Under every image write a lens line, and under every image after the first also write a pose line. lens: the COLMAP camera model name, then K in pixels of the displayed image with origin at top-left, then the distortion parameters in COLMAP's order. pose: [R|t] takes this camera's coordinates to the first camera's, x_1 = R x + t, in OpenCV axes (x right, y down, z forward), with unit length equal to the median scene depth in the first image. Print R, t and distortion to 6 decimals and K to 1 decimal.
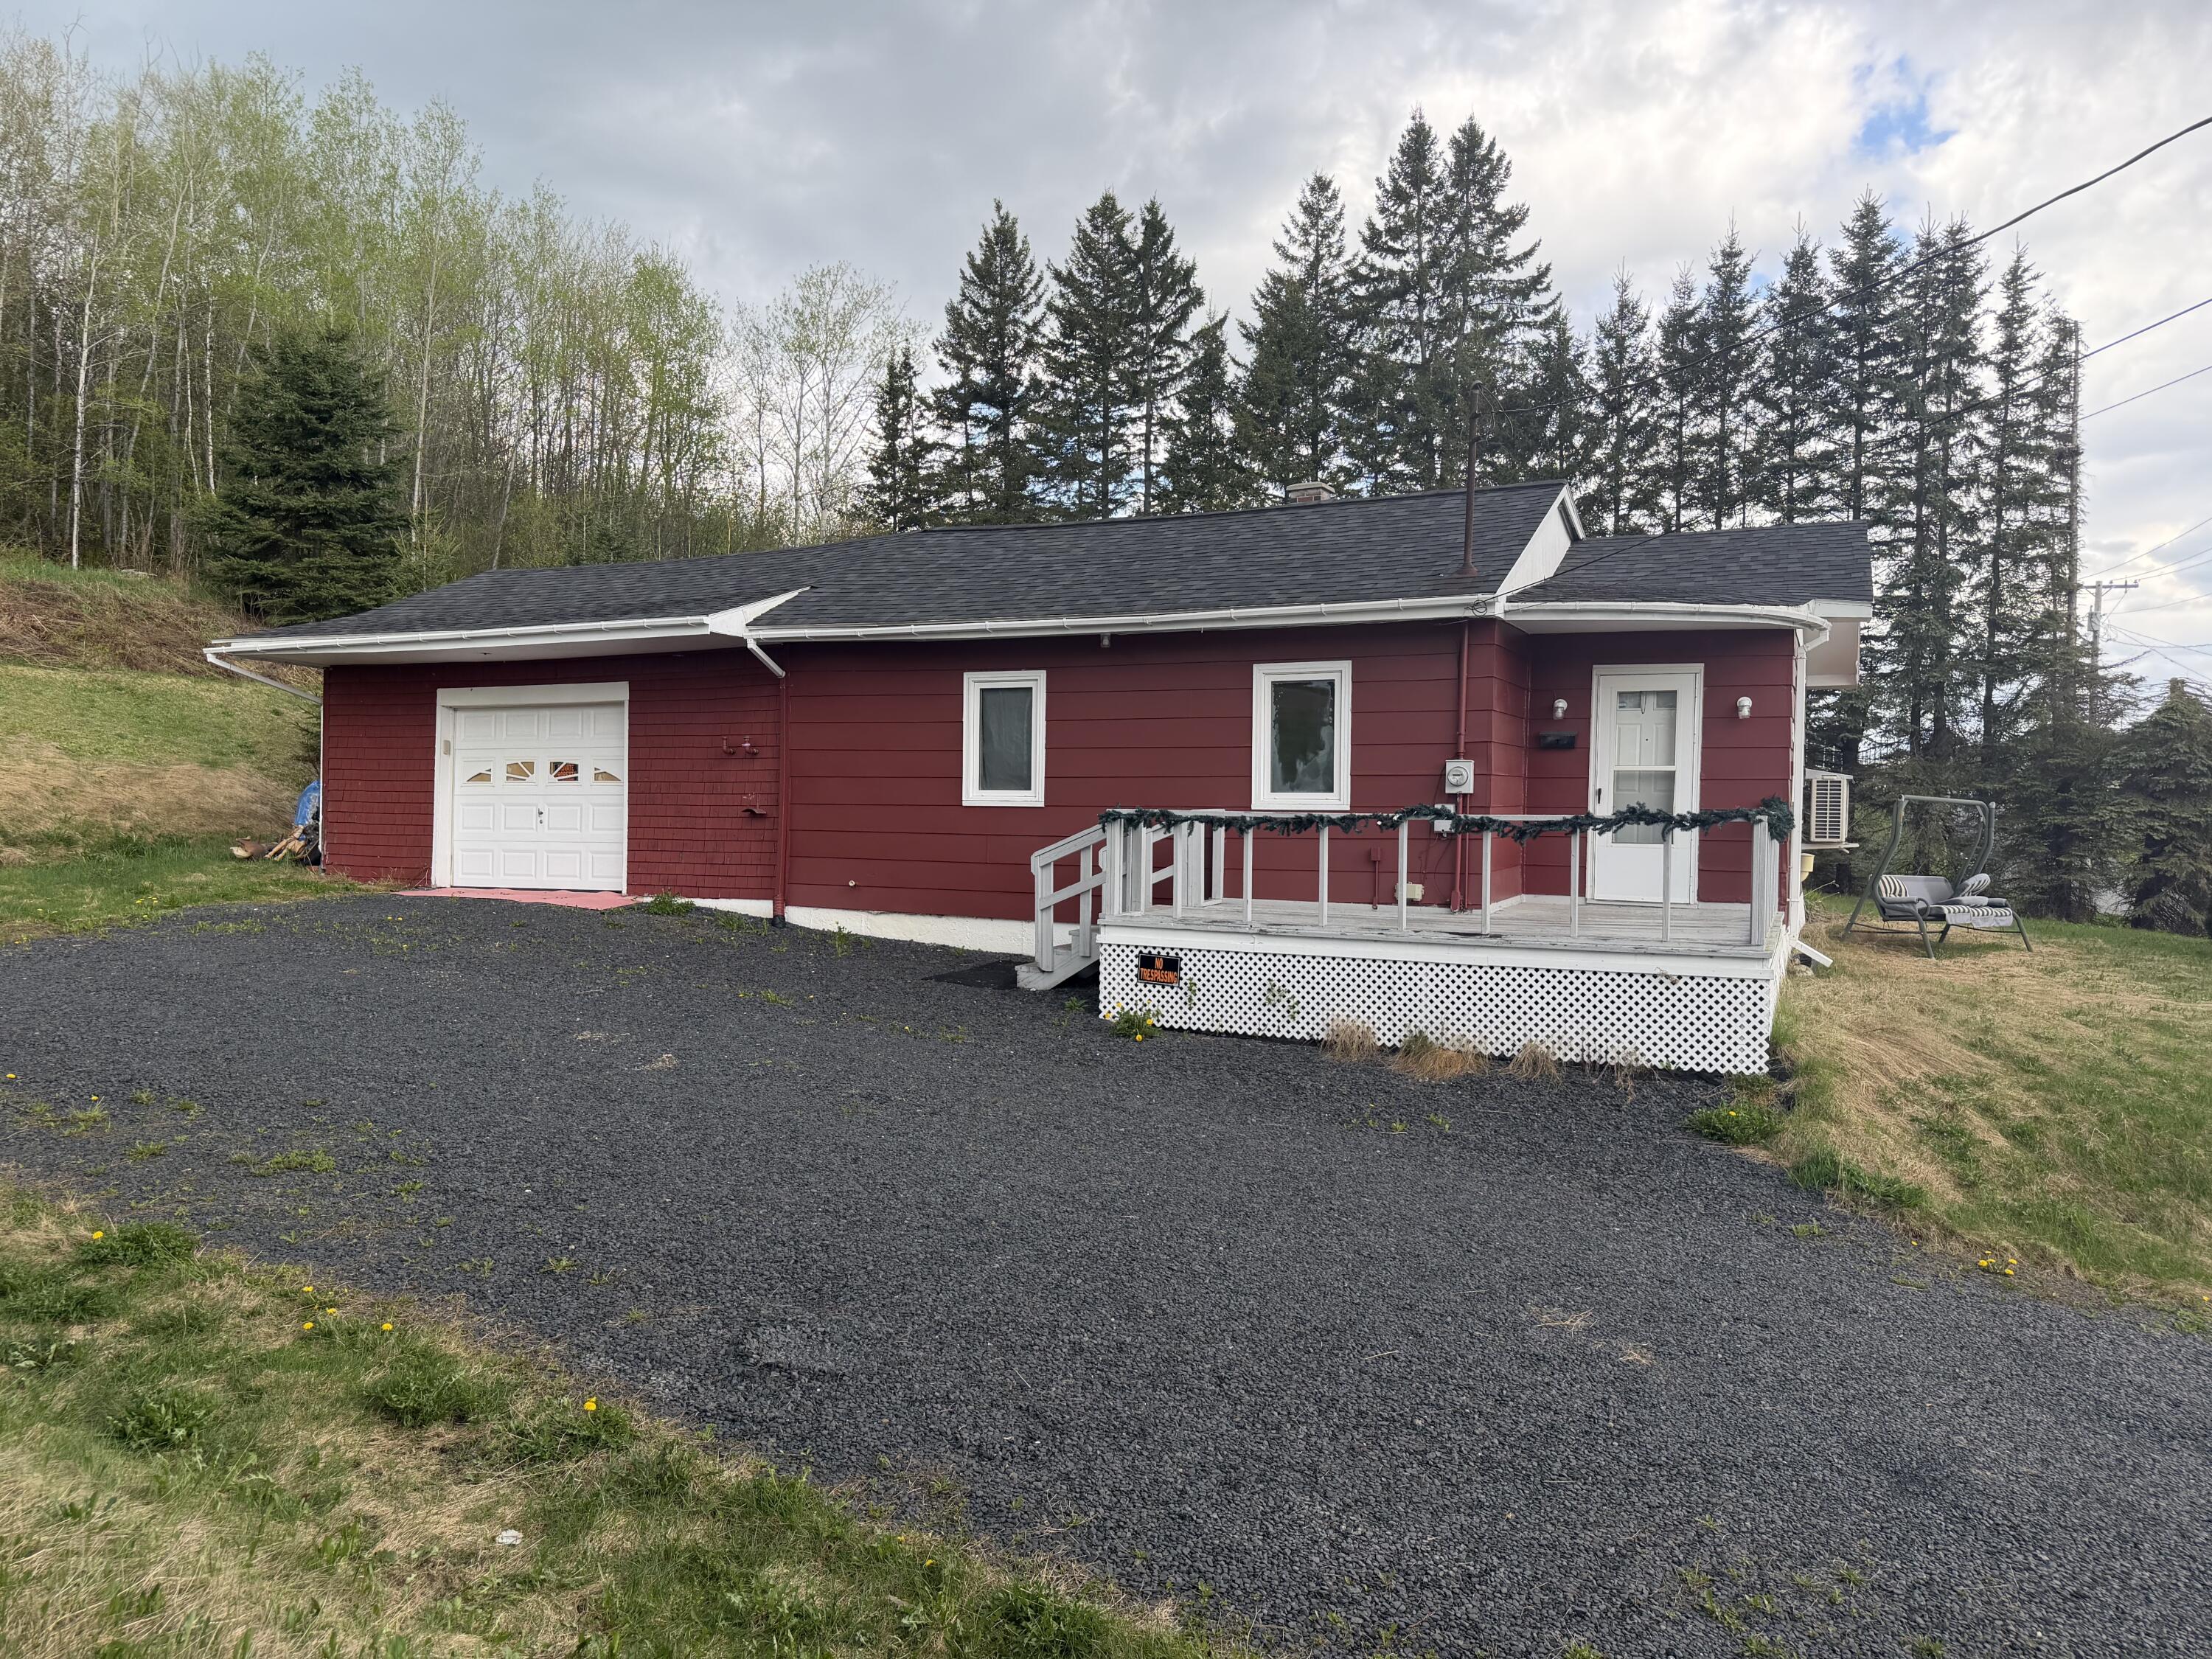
lens RADIAL K [[1598.2, 0, 1098.1], [0, 1598.2, 829.2], [0, 0, 1]] dist [0.051351, -0.052562]
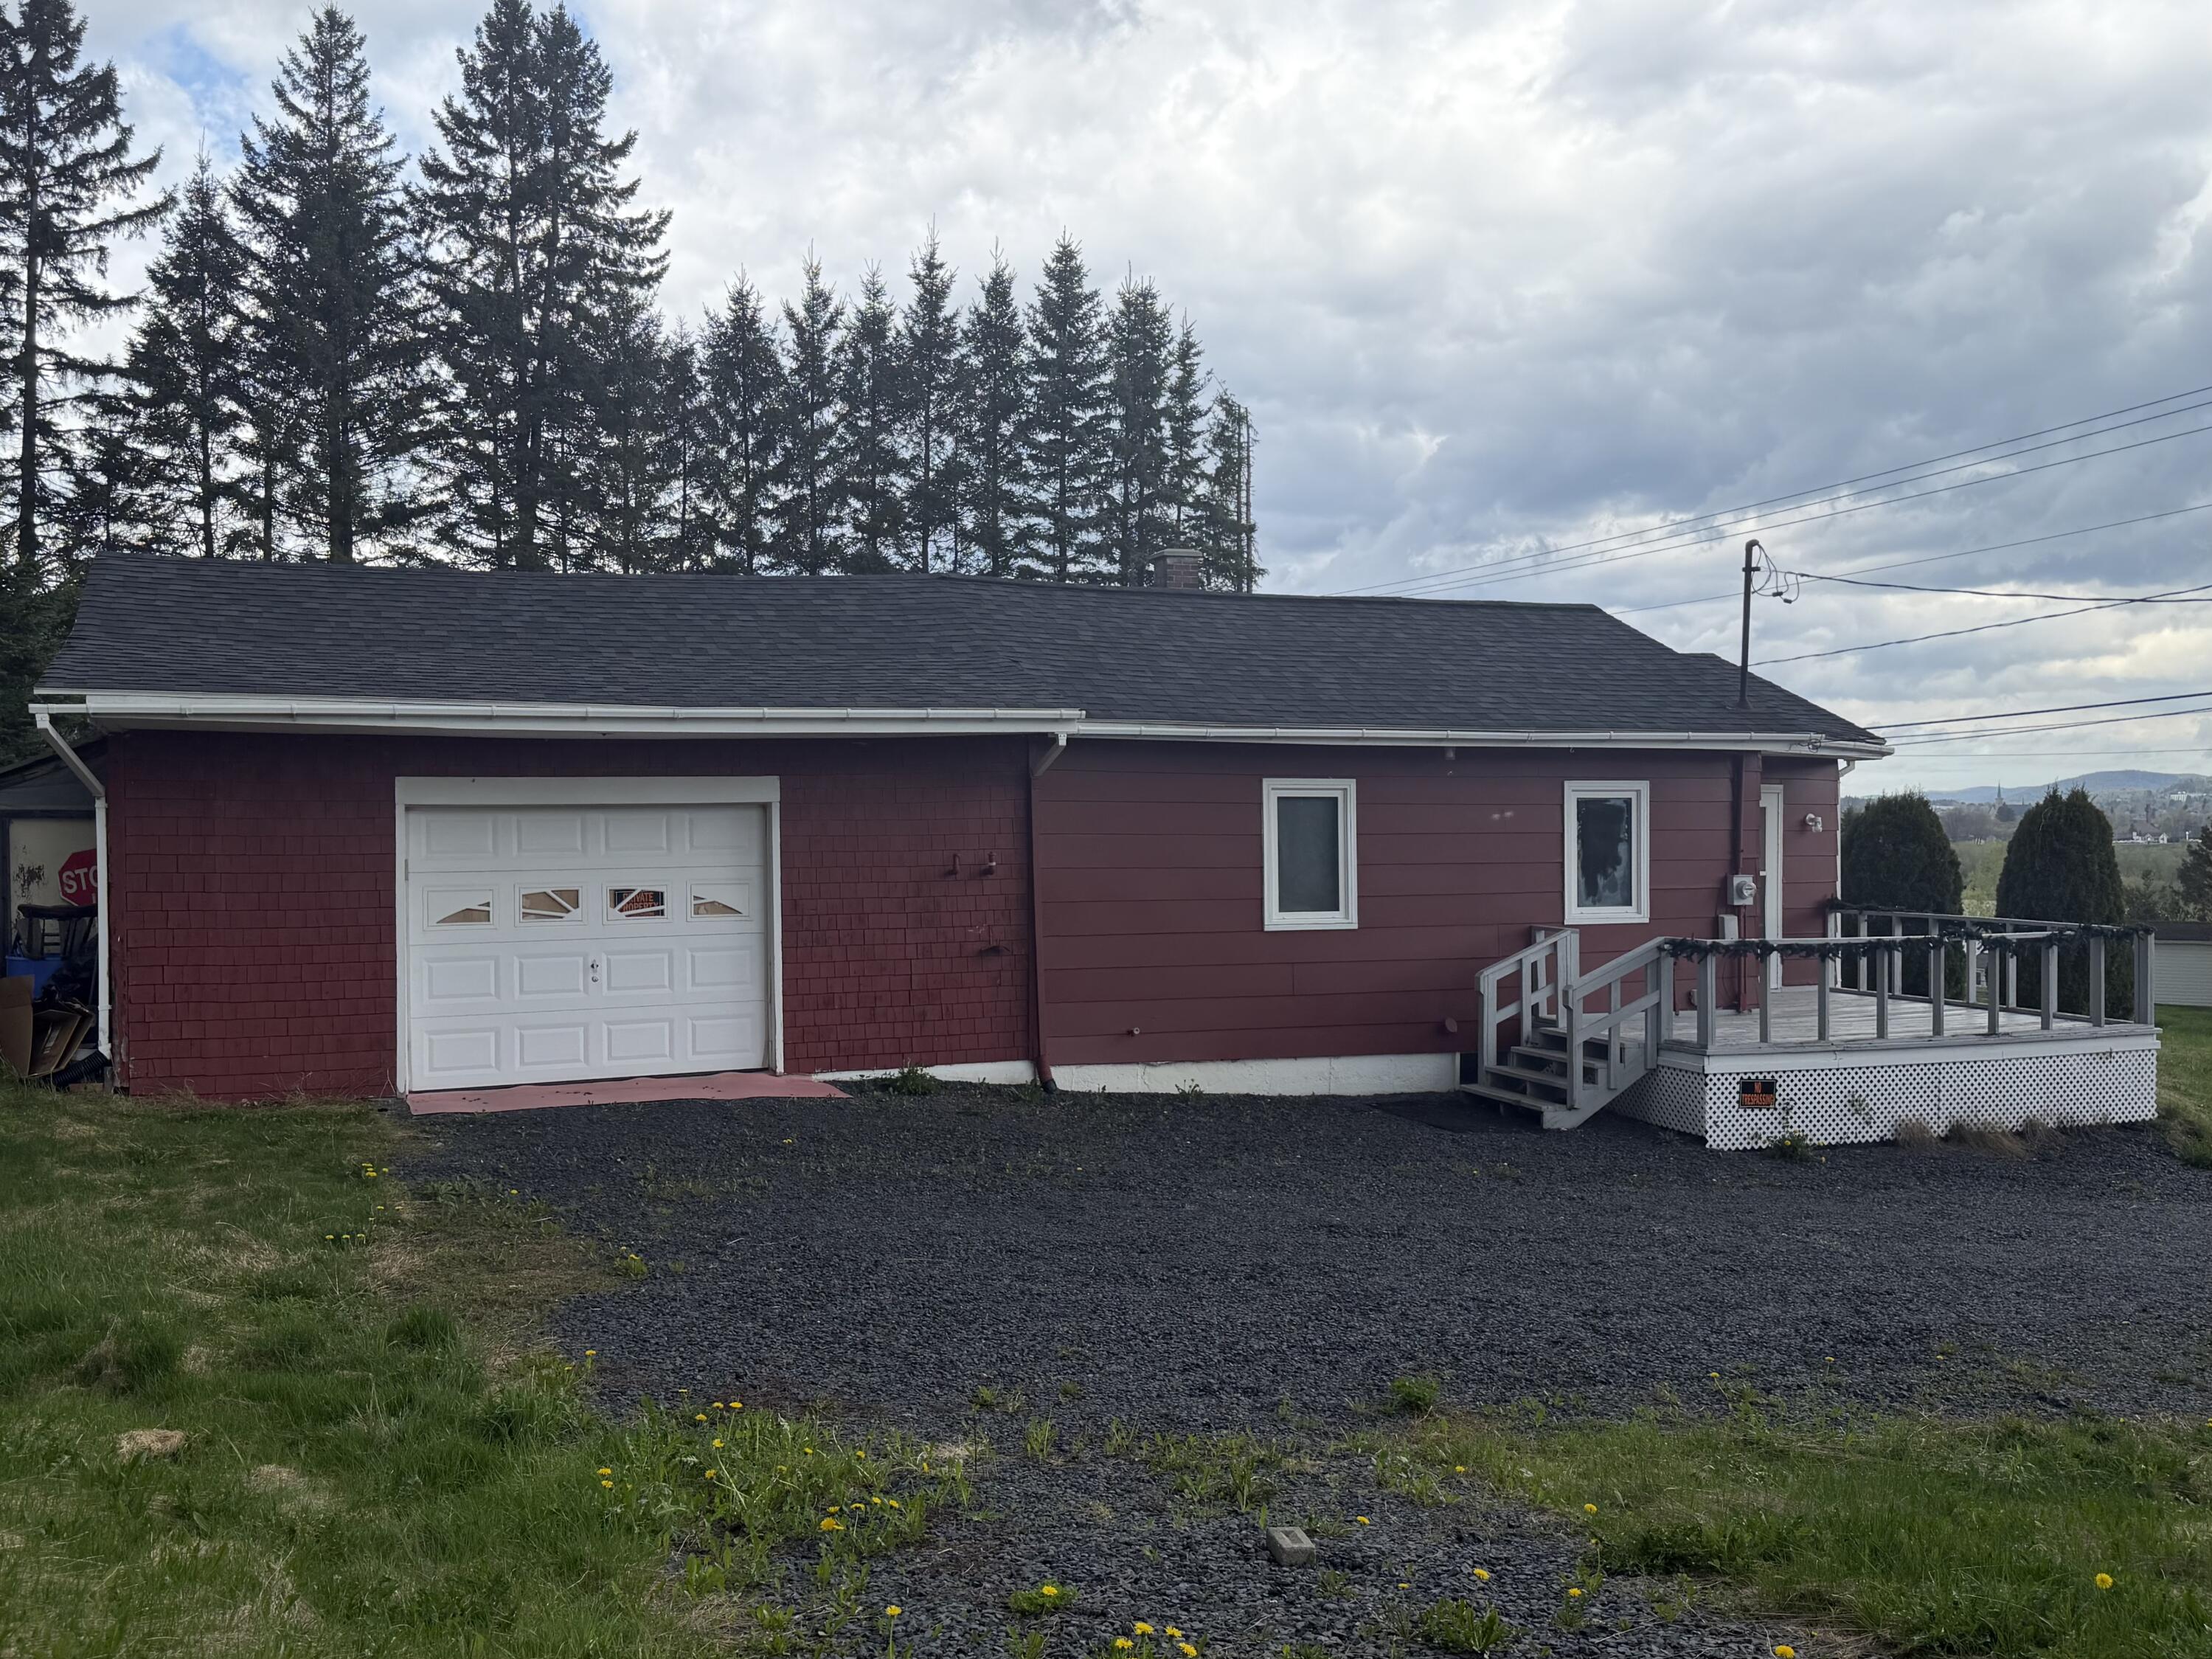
lens RADIAL K [[1943.1, 0, 1113.1], [0, 1943.1, 873.0], [0, 0, 1]] dist [0.069607, -0.051236]
pose [[0.685173, -0.033915, 0.727591, -0.772996], [0.019022, 0.999408, 0.028672, -0.066610], [-0.728132, -0.005805, 0.685412, 0.279513]]
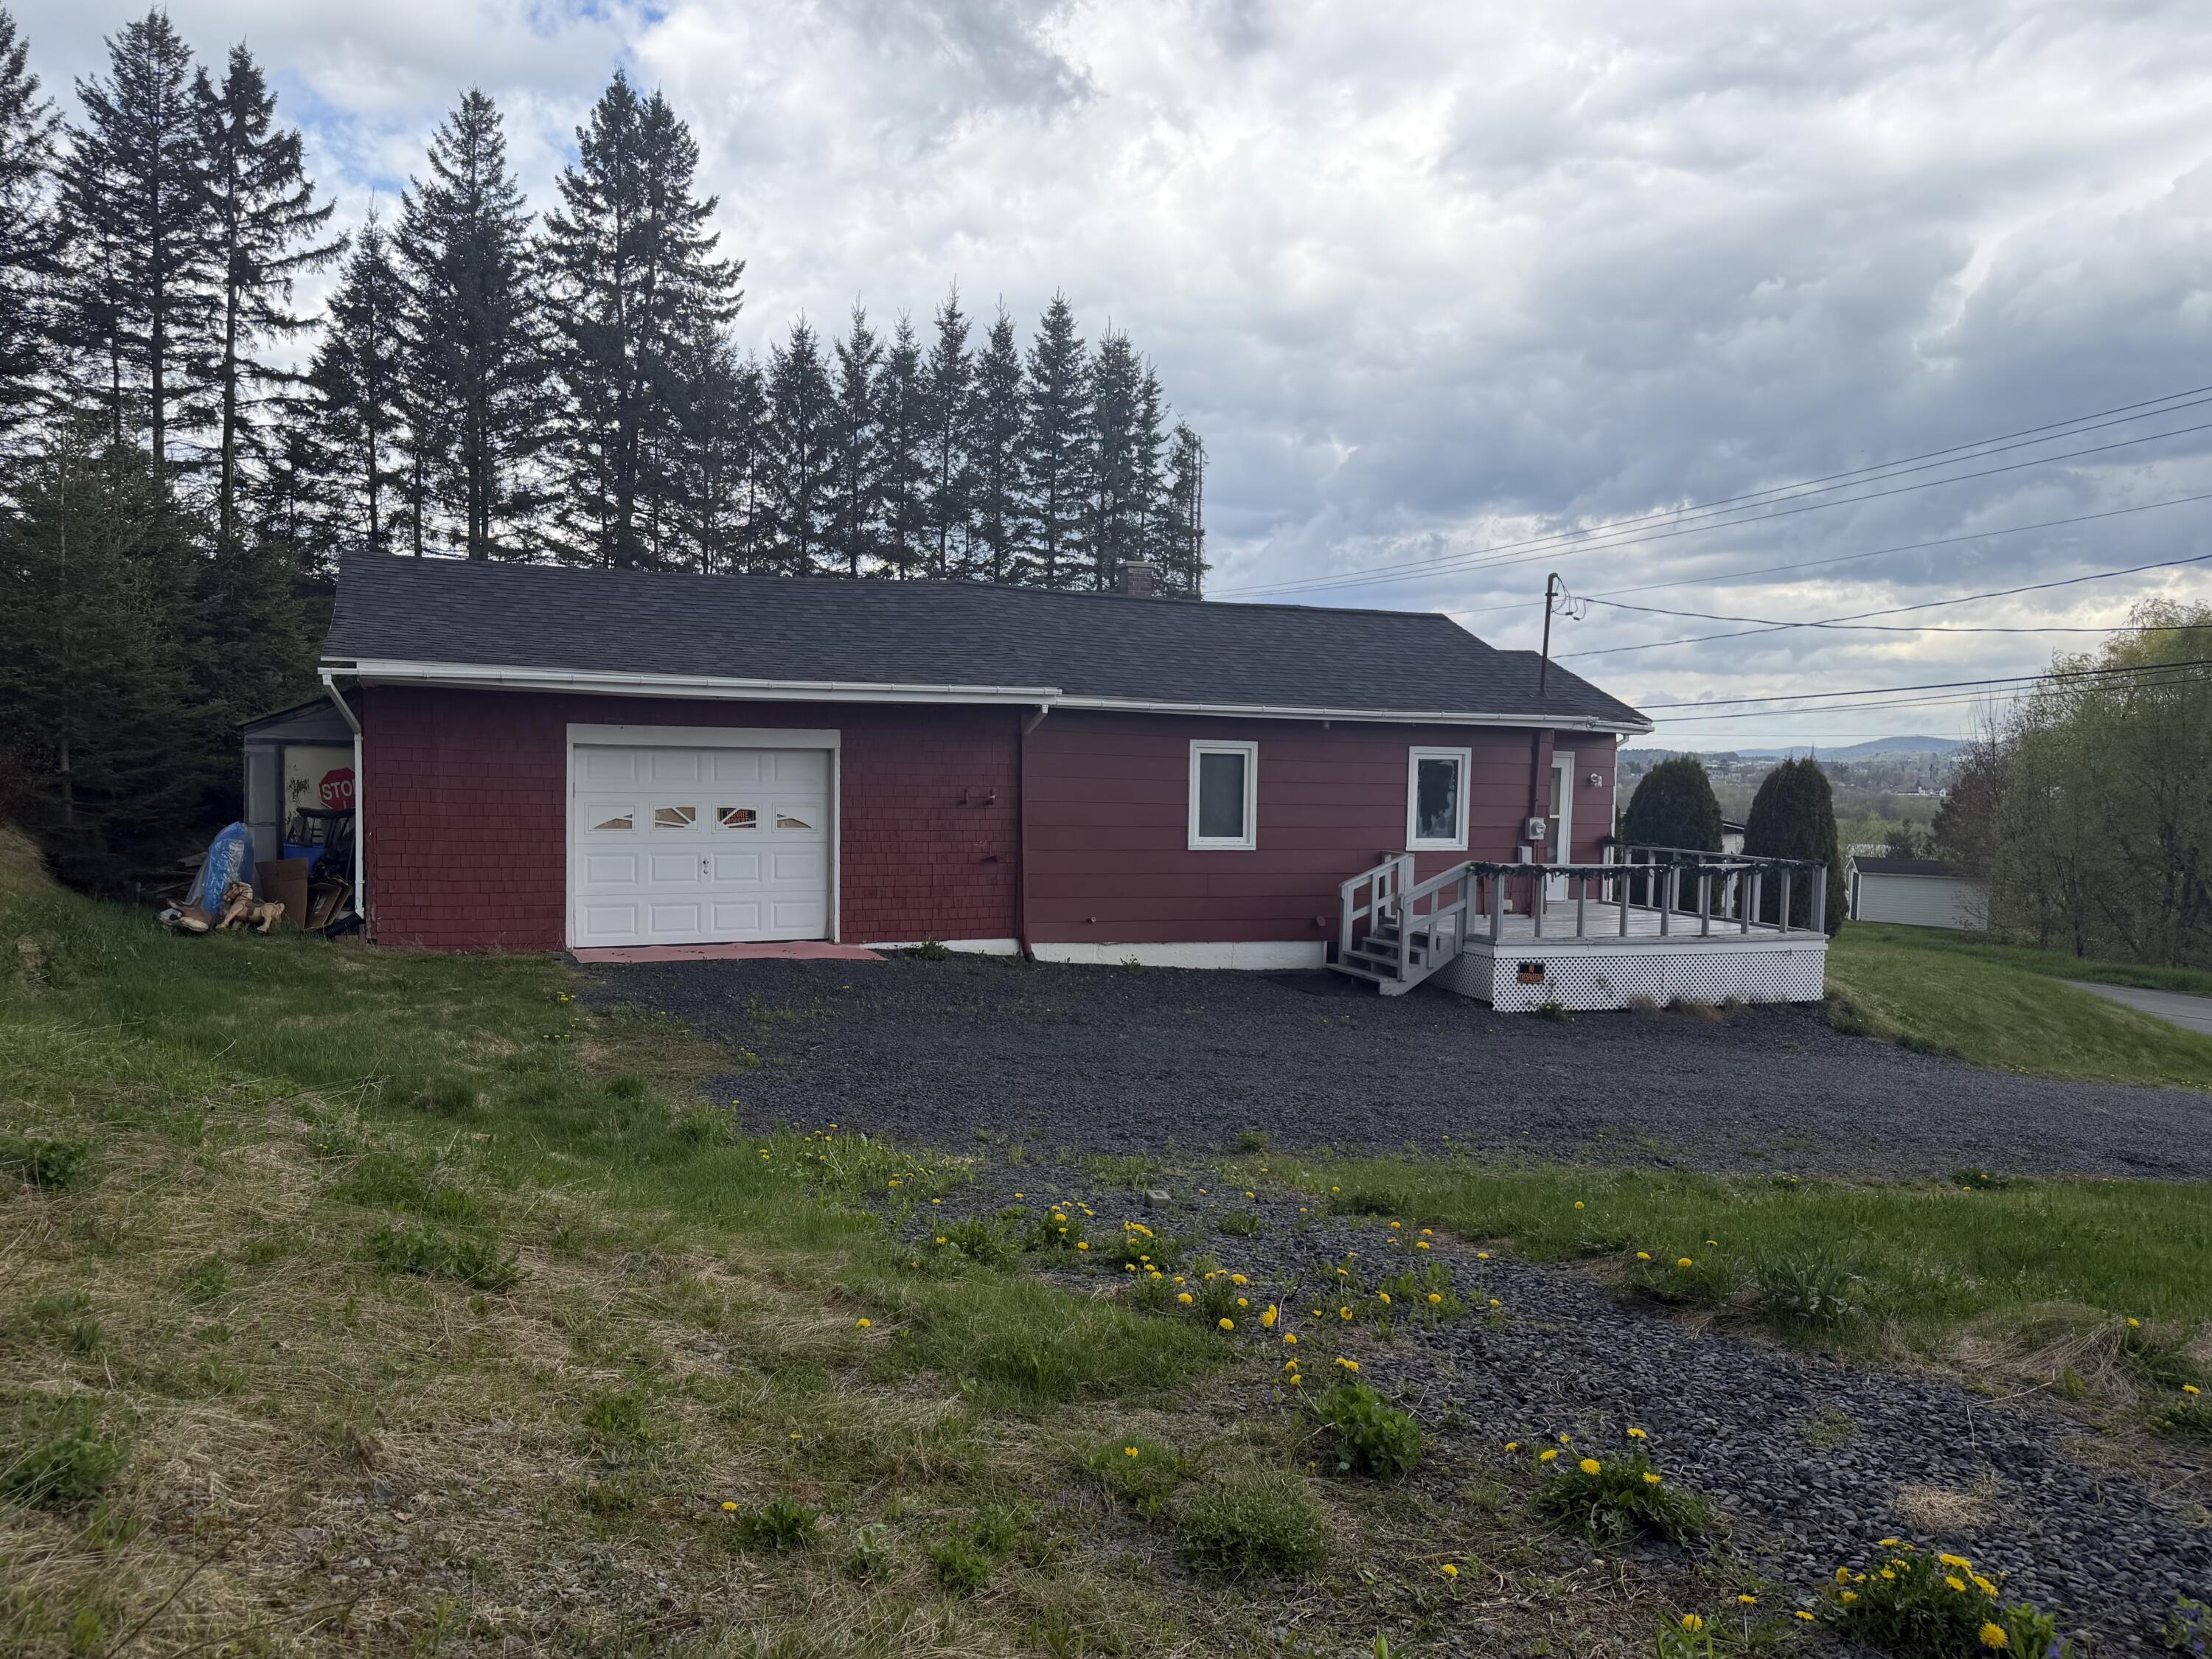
lens RADIAL K [[1598.2, 0, 1124.4], [0, 1598.2, 873.6], [0, 0, 1]] dist [0.051351, -0.052562]
pose [[0.669404, -0.050580, 0.741175, -0.858104], [-0.007755, 0.997149, 0.075053, -0.073896], [-0.742858, -0.055988, 0.667103, 0.191444]]
